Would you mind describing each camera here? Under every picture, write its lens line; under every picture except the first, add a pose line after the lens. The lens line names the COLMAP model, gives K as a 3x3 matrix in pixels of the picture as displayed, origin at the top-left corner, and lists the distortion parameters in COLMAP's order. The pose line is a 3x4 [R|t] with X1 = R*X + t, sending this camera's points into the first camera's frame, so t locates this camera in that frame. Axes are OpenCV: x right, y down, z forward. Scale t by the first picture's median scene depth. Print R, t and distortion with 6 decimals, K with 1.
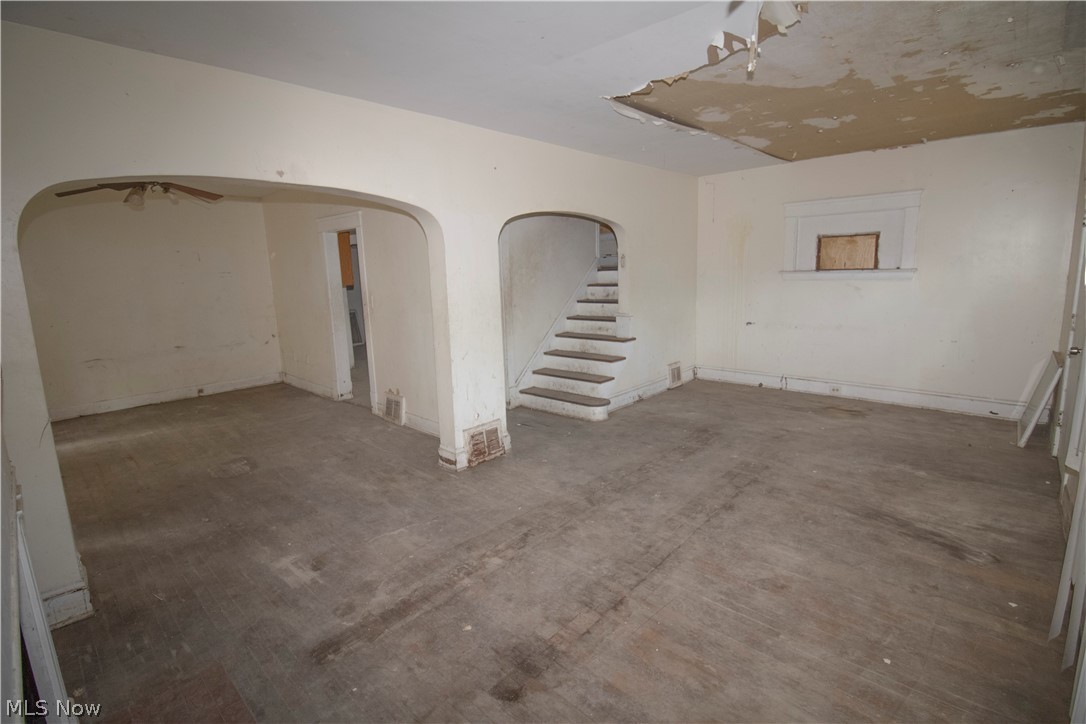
lens RADIAL K [[508.1, 0, 545.3], [0, 508.1, 355.4], [0, 0, 1]] dist [0.003154, -0.013101]
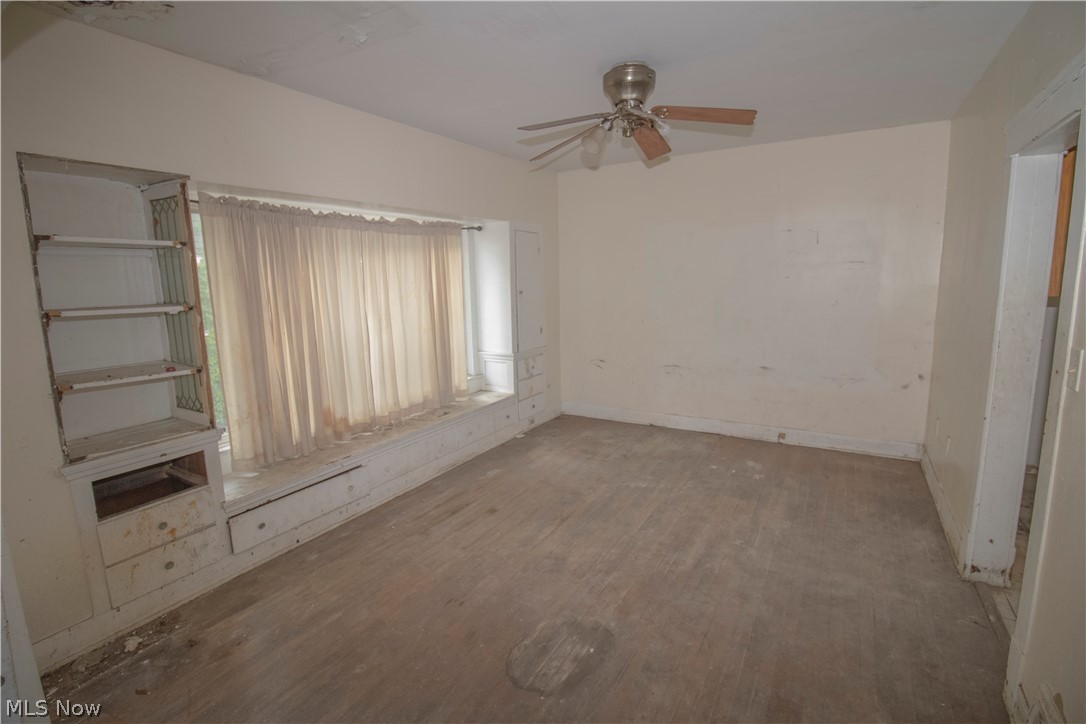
lens RADIAL K [[508.1, 0, 545.3], [0, 508.1, 355.4], [0, 0, 1]] dist [0.003154, -0.013101]
pose [[0.201416, 0.174271, -0.963878, -0.209339], [-0.150319, 0.977888, 0.145393, -0.174878], [0.967903, 0.115605, 0.223158, 1.059819]]
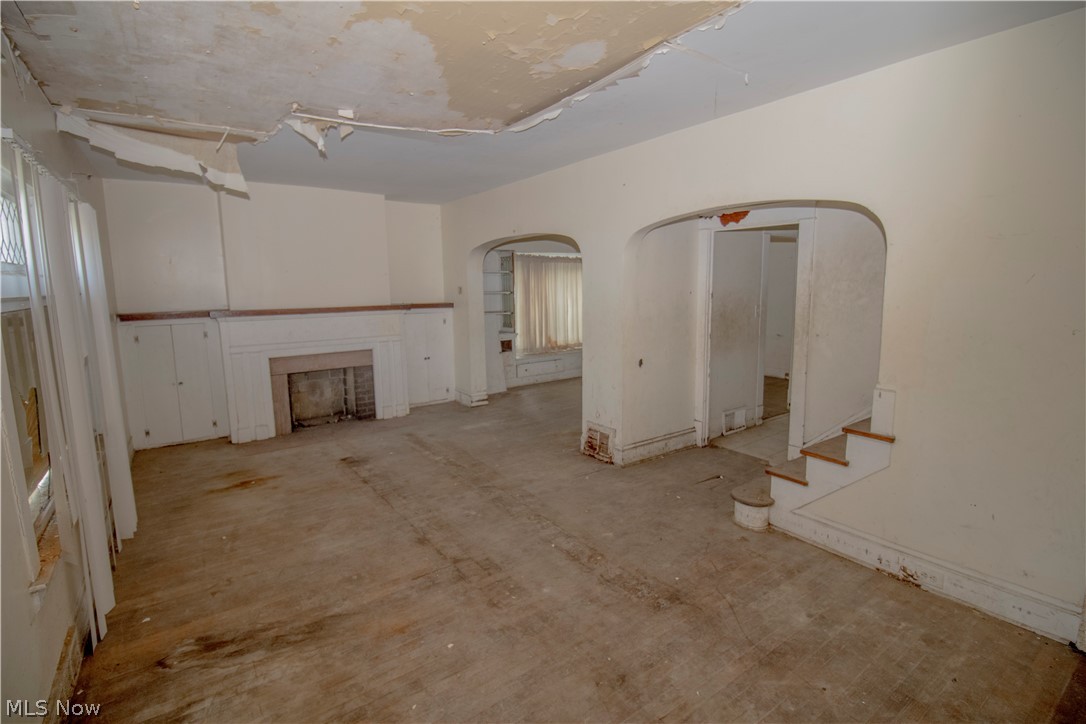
lens RADIAL K [[508.1, 0, 545.3], [0, 508.1, 355.4], [0, 0, 1]] dist [0.003154, -0.013101]
pose [[-0.206692, 0.171637, -0.963234, 1.163626], [-0.144673, 0.968309, 0.203586, -0.269541], [0.967651, 0.181434, -0.175311, 1.310953]]
